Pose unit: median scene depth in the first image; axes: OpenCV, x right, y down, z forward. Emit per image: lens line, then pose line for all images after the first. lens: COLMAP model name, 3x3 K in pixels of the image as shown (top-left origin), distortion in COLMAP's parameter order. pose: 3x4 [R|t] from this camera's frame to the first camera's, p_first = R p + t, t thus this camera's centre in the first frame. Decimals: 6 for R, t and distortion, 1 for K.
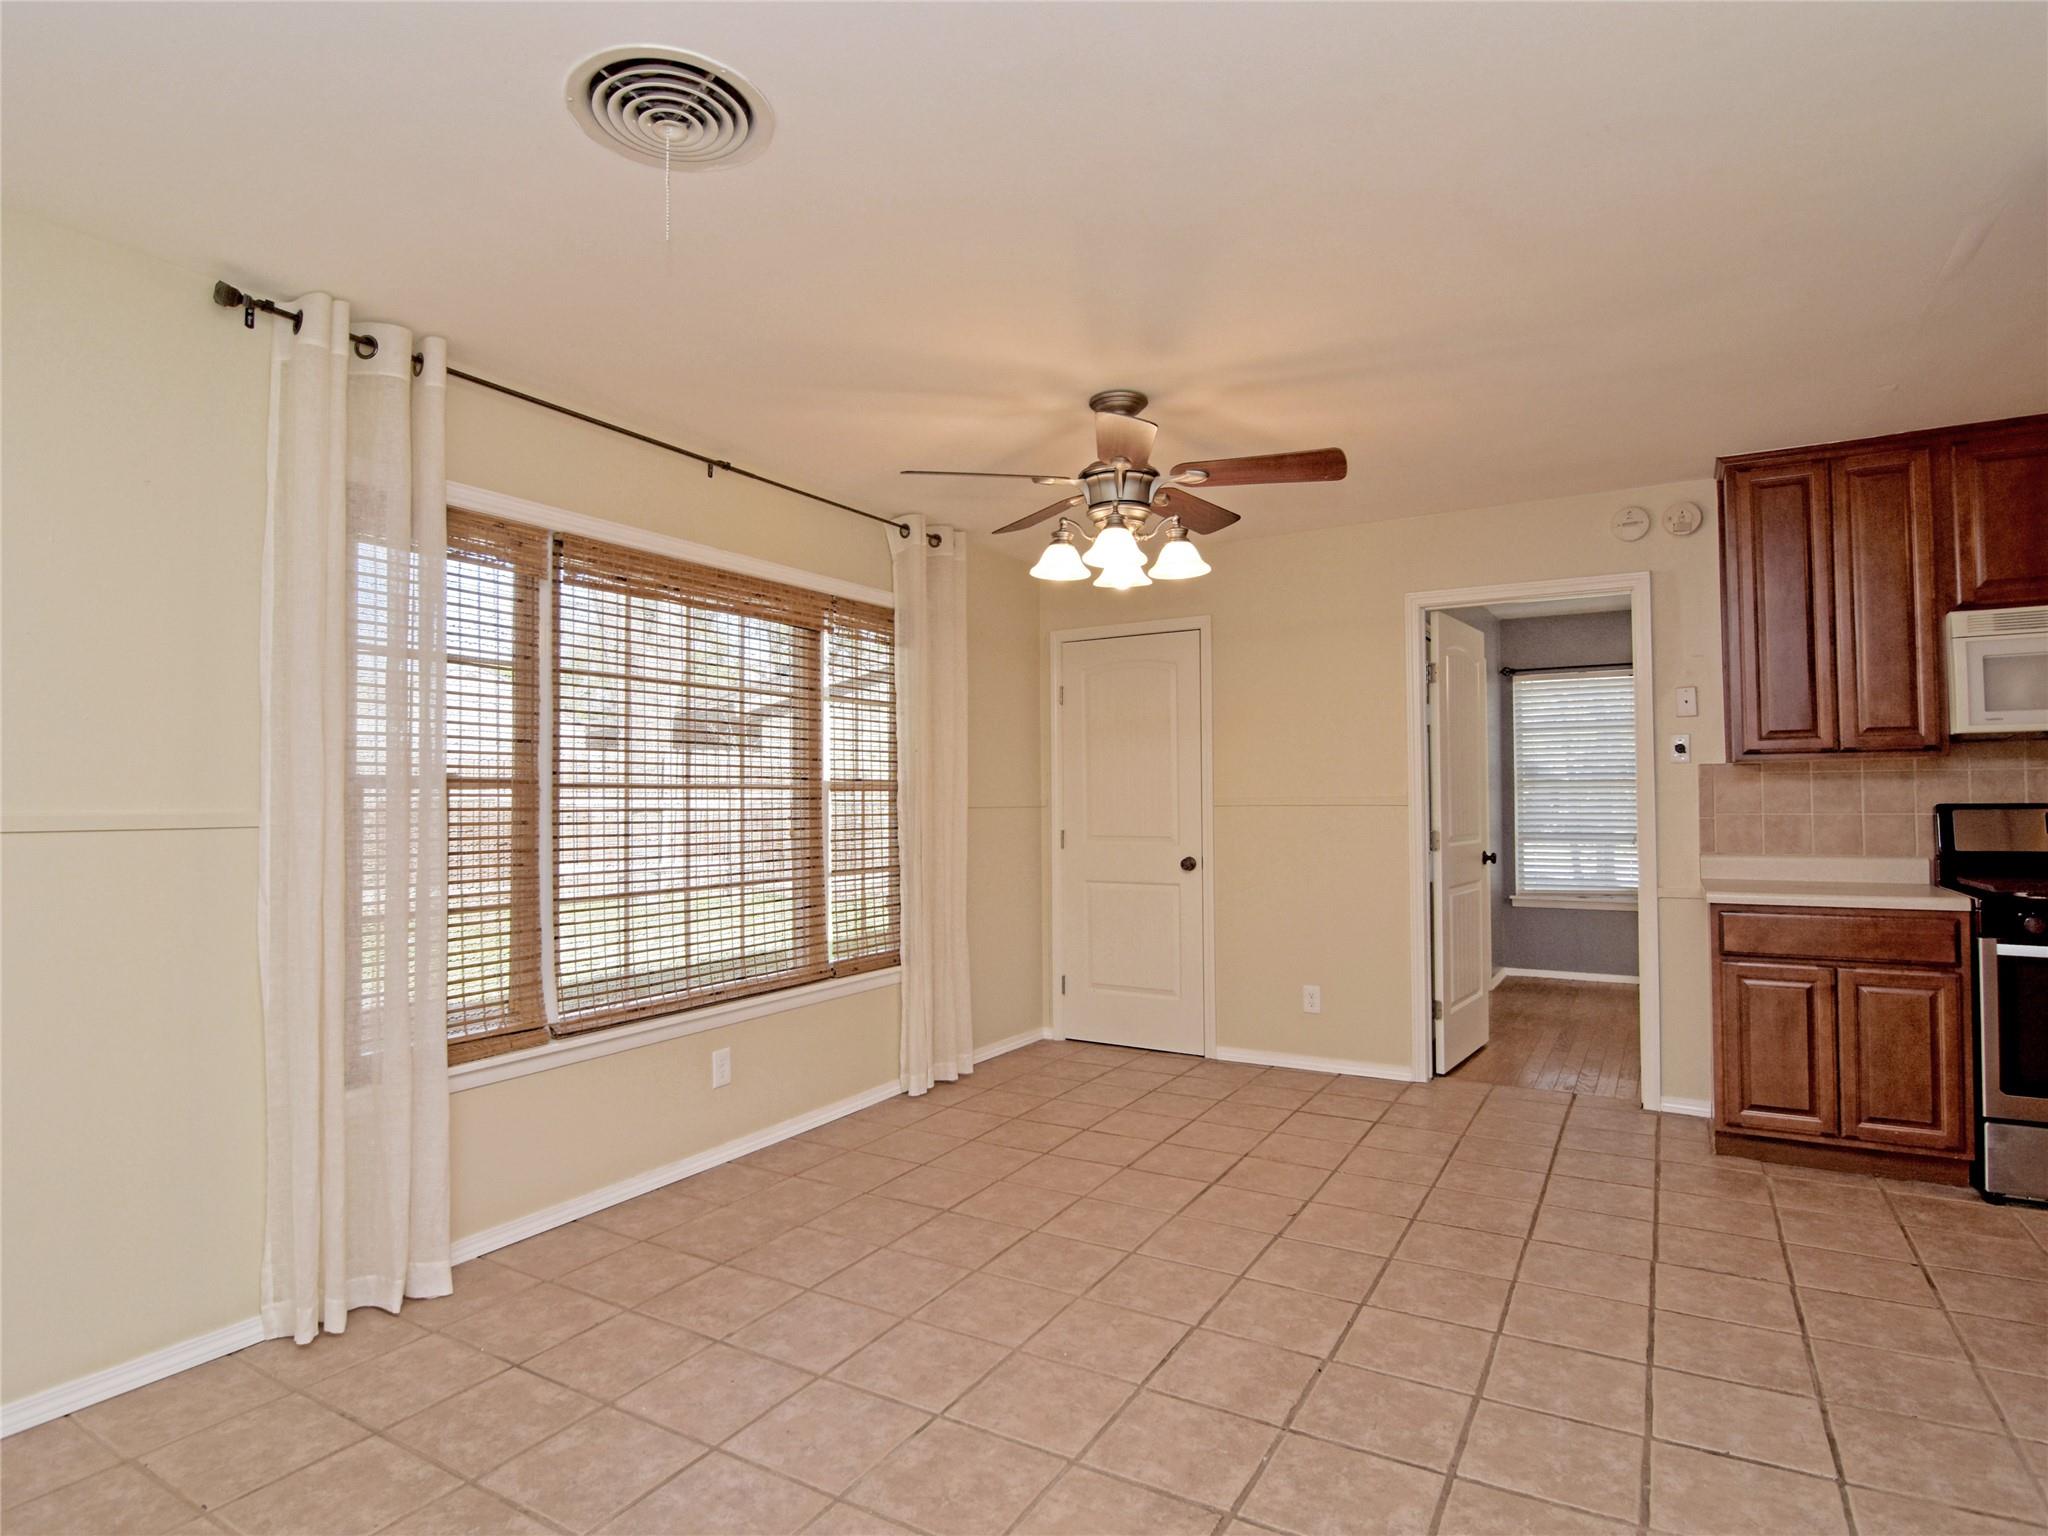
lens RADIAL K [[1105.2, 0, 1012.0], [0, 1105.2, 765.8], [0, 0, 1]] dist [-0.009256, -0.009070]
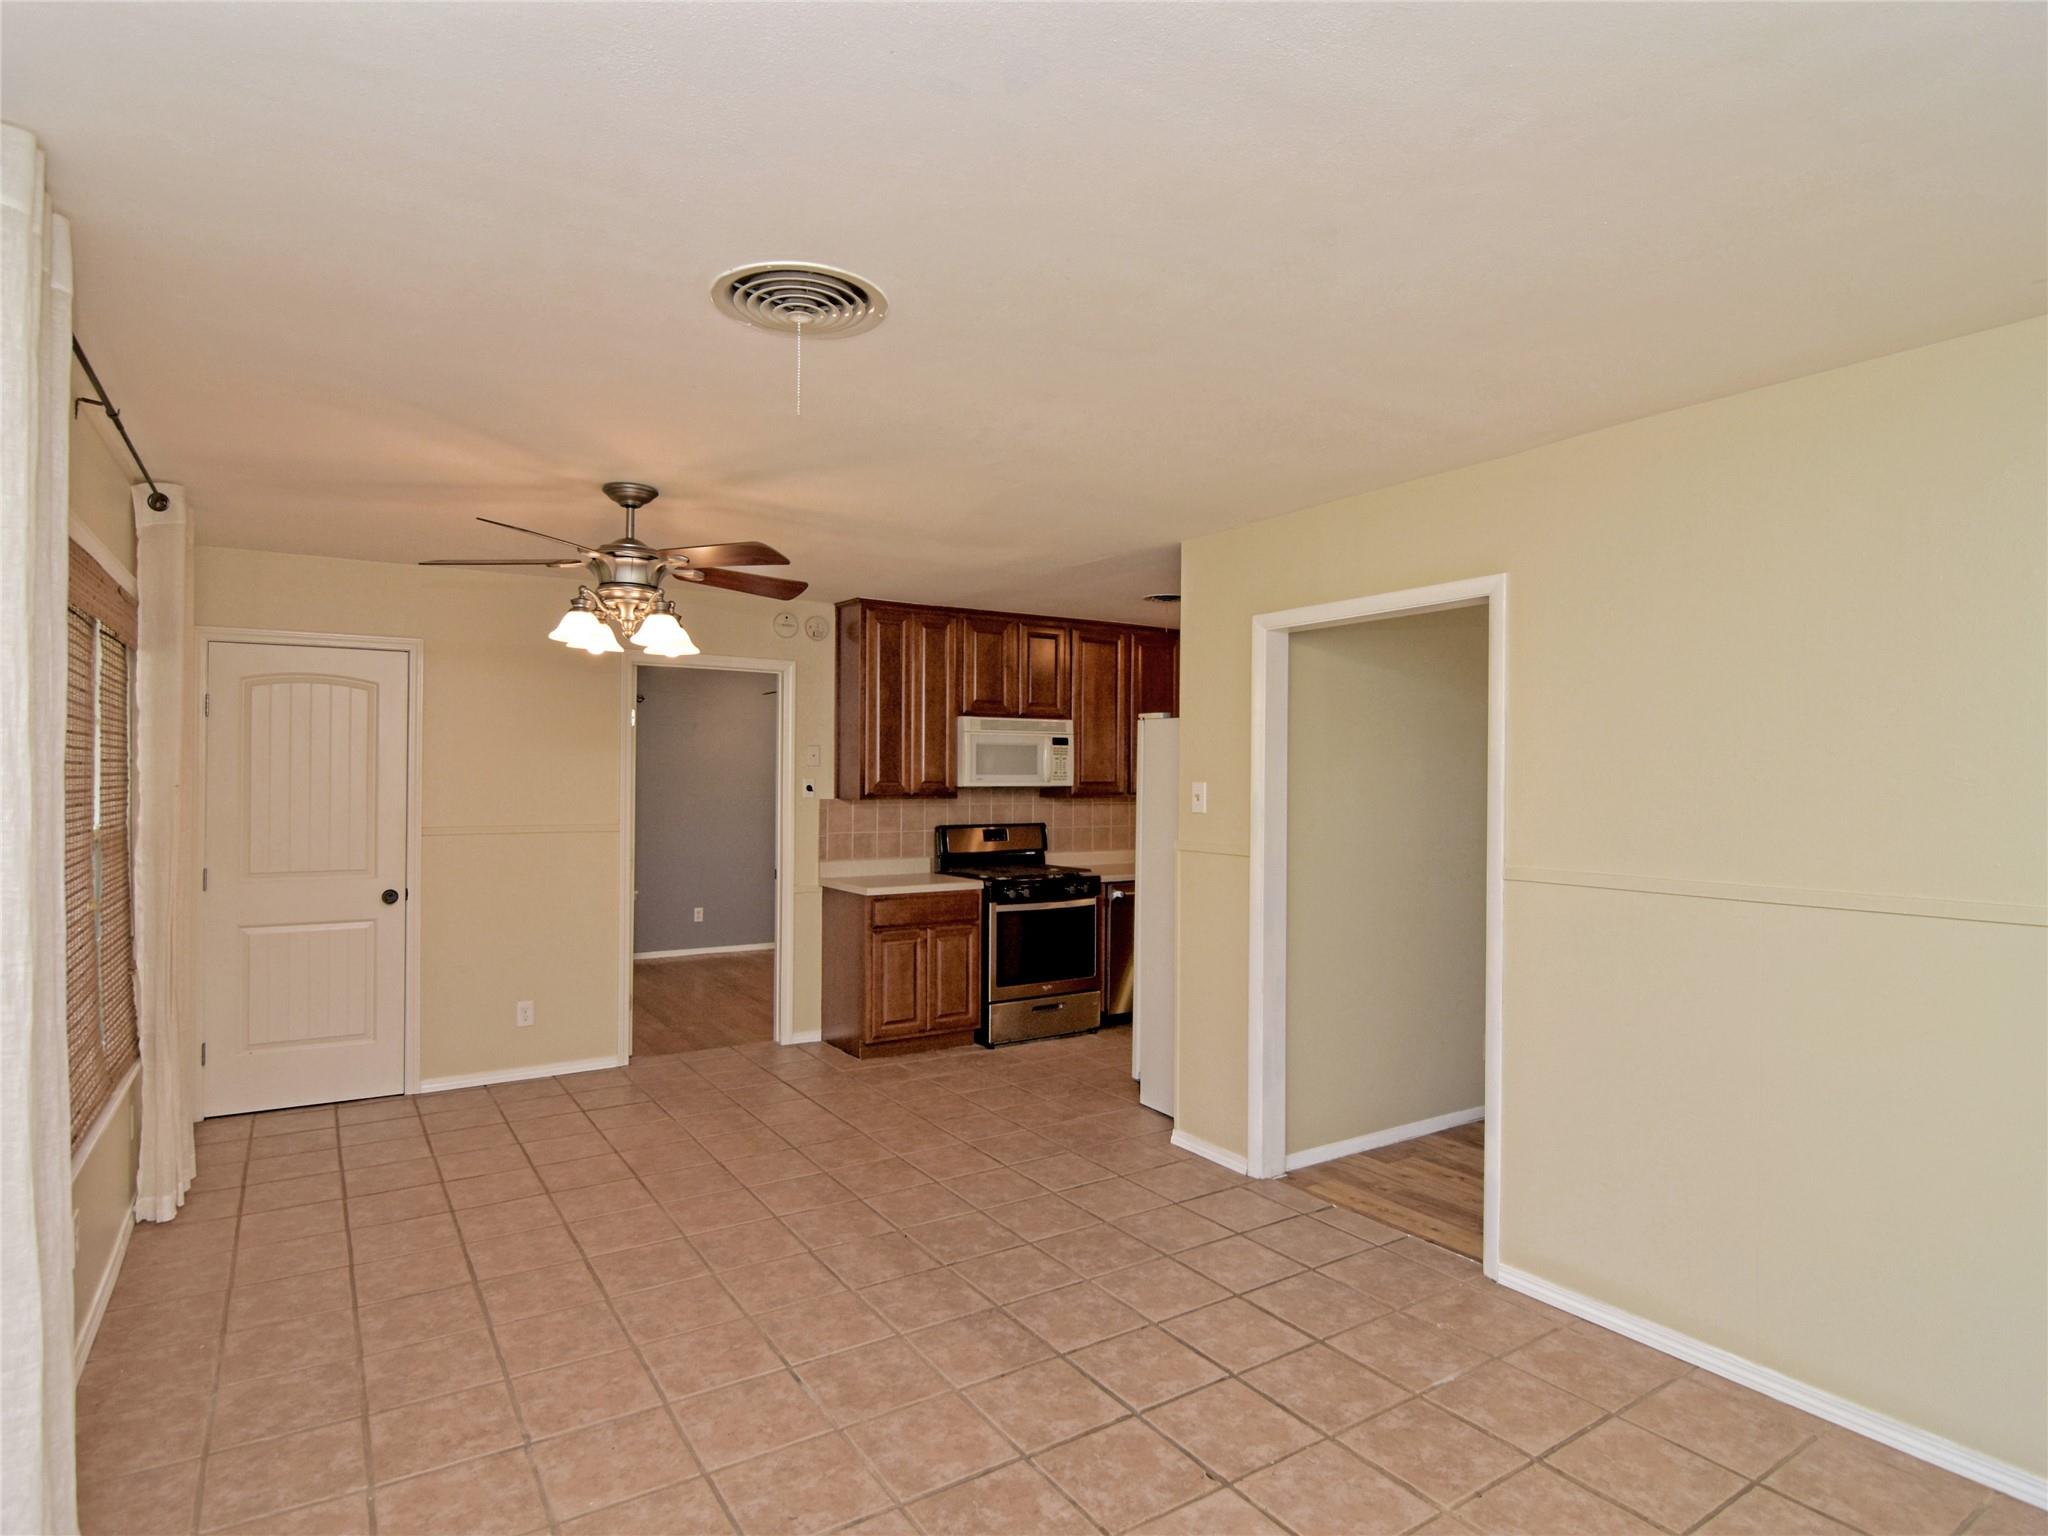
lens RADIAL K [[1105.2, 0, 1012.0], [0, 1105.2, 765.8], [0, 0, 1]] dist [-0.009256, -0.009070]
pose [[0.446735, 0.016963, 0.894506, -0.678371], [-0.035013, 0.999386, -0.001465, -0.062996], [-0.893981, -0.030665, 0.447054, 0.146796]]
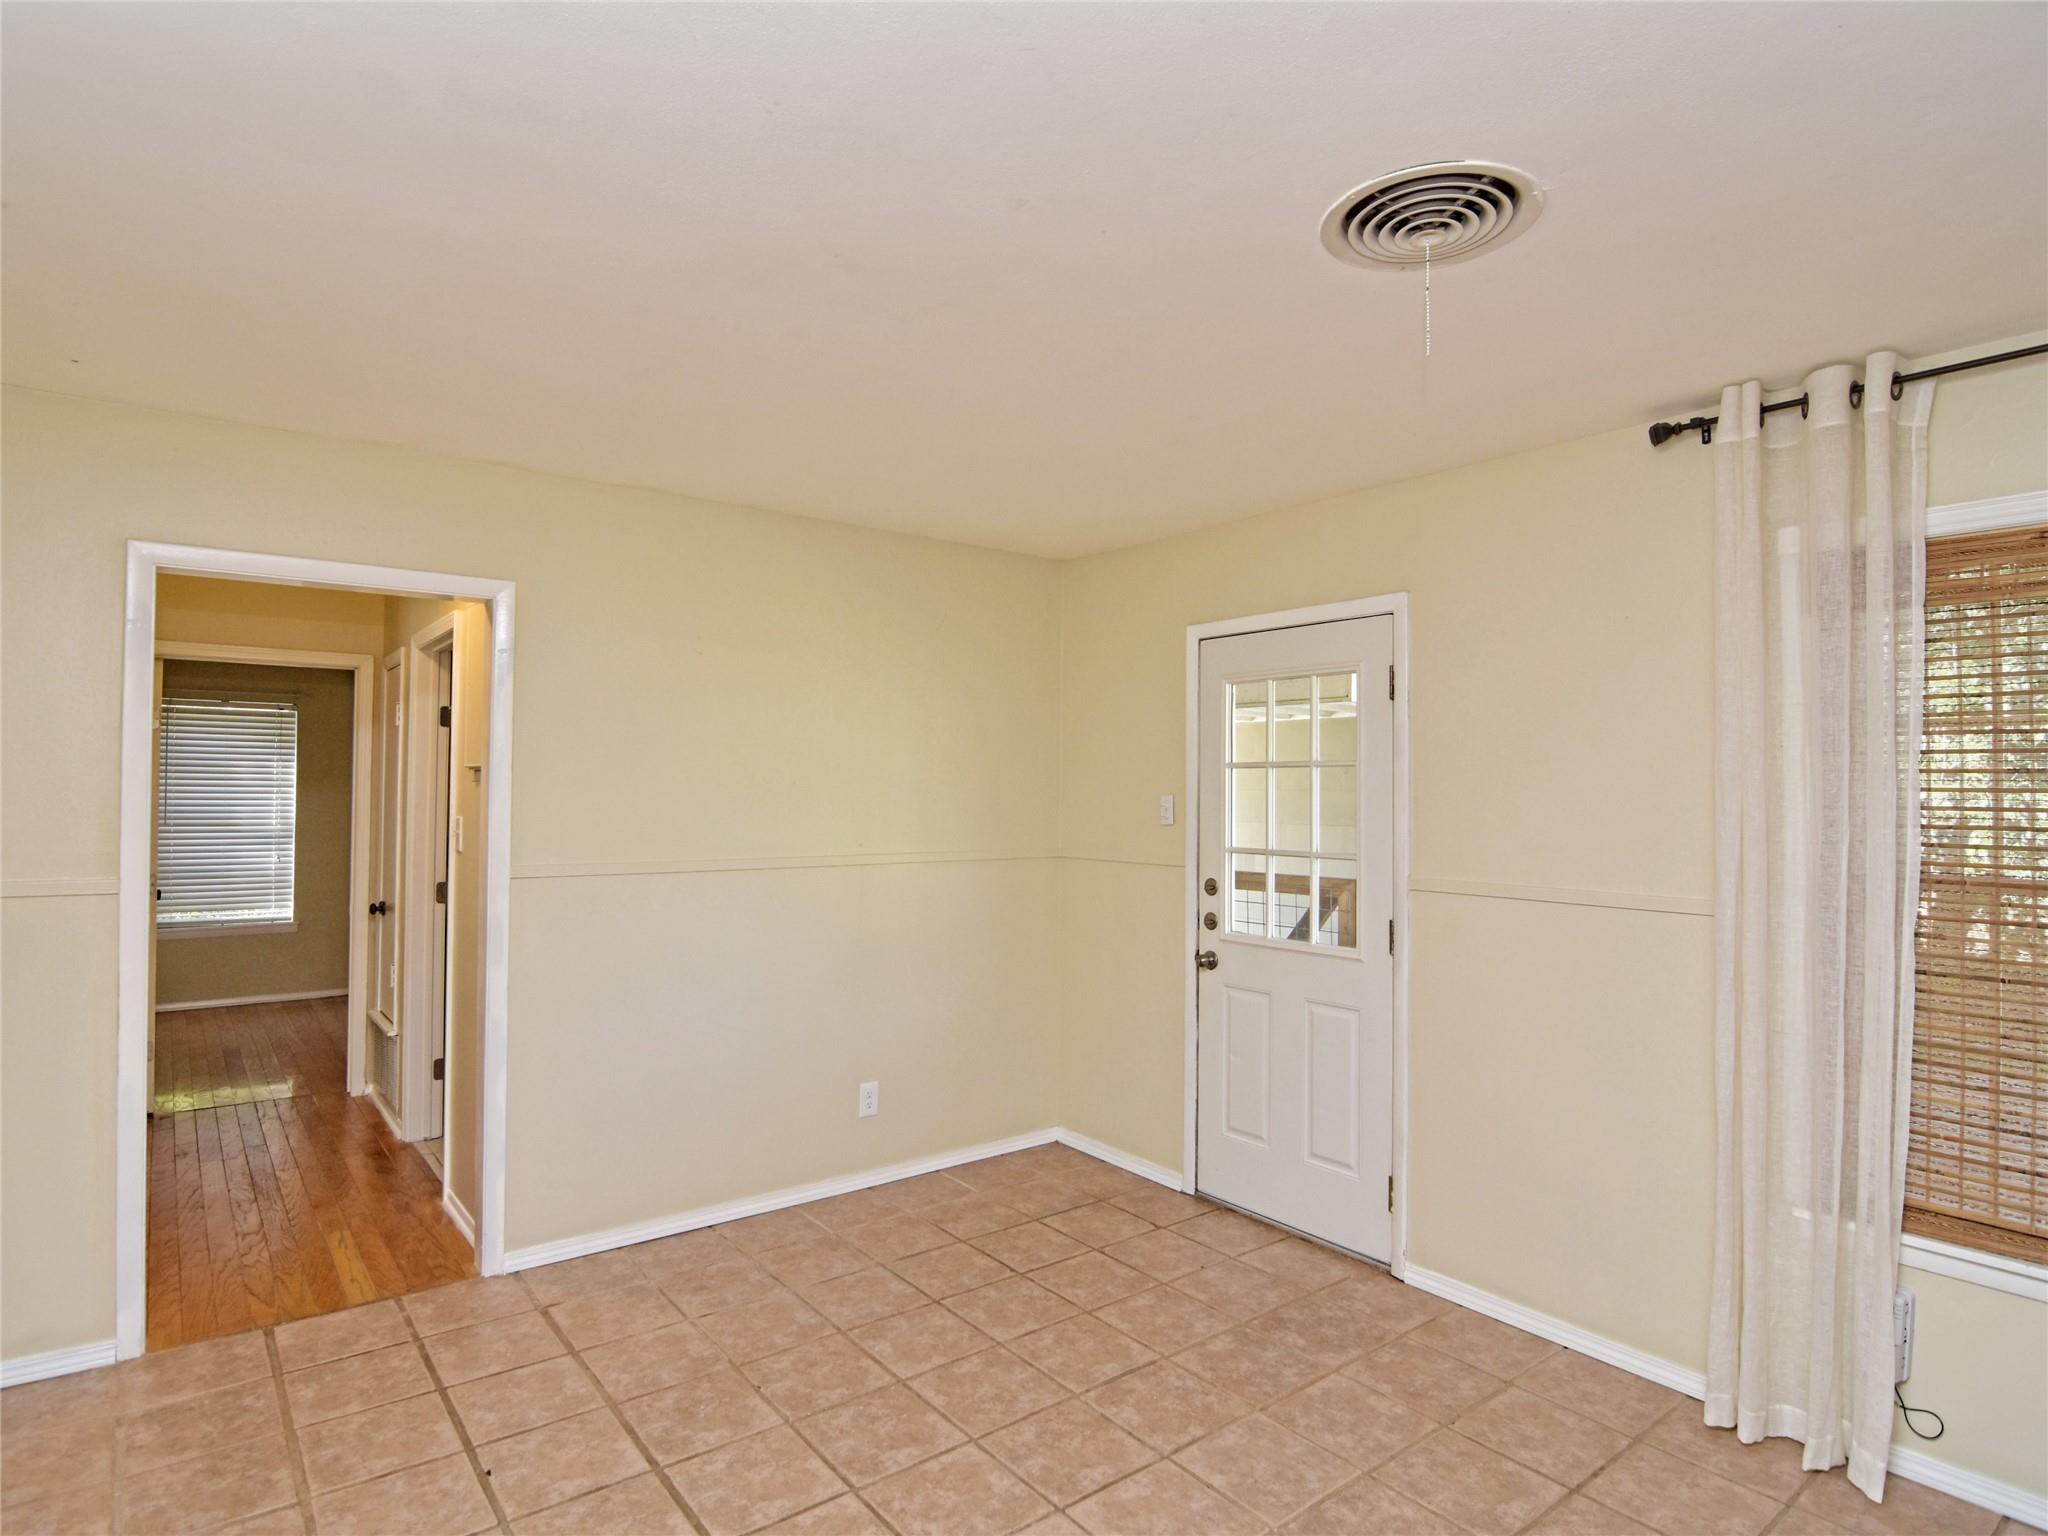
lens RADIAL K [[1105.2, 0, 1012.0], [0, 1105.2, 765.8], [0, 0, 1]] dist [-0.009256, -0.009070]
pose [[-0.365407, -0.012274, -0.930767, 0.389421], [0.021348, 0.999540, -0.021562, -0.057708], [0.930603, -0.027749, -0.364977, 0.546892]]
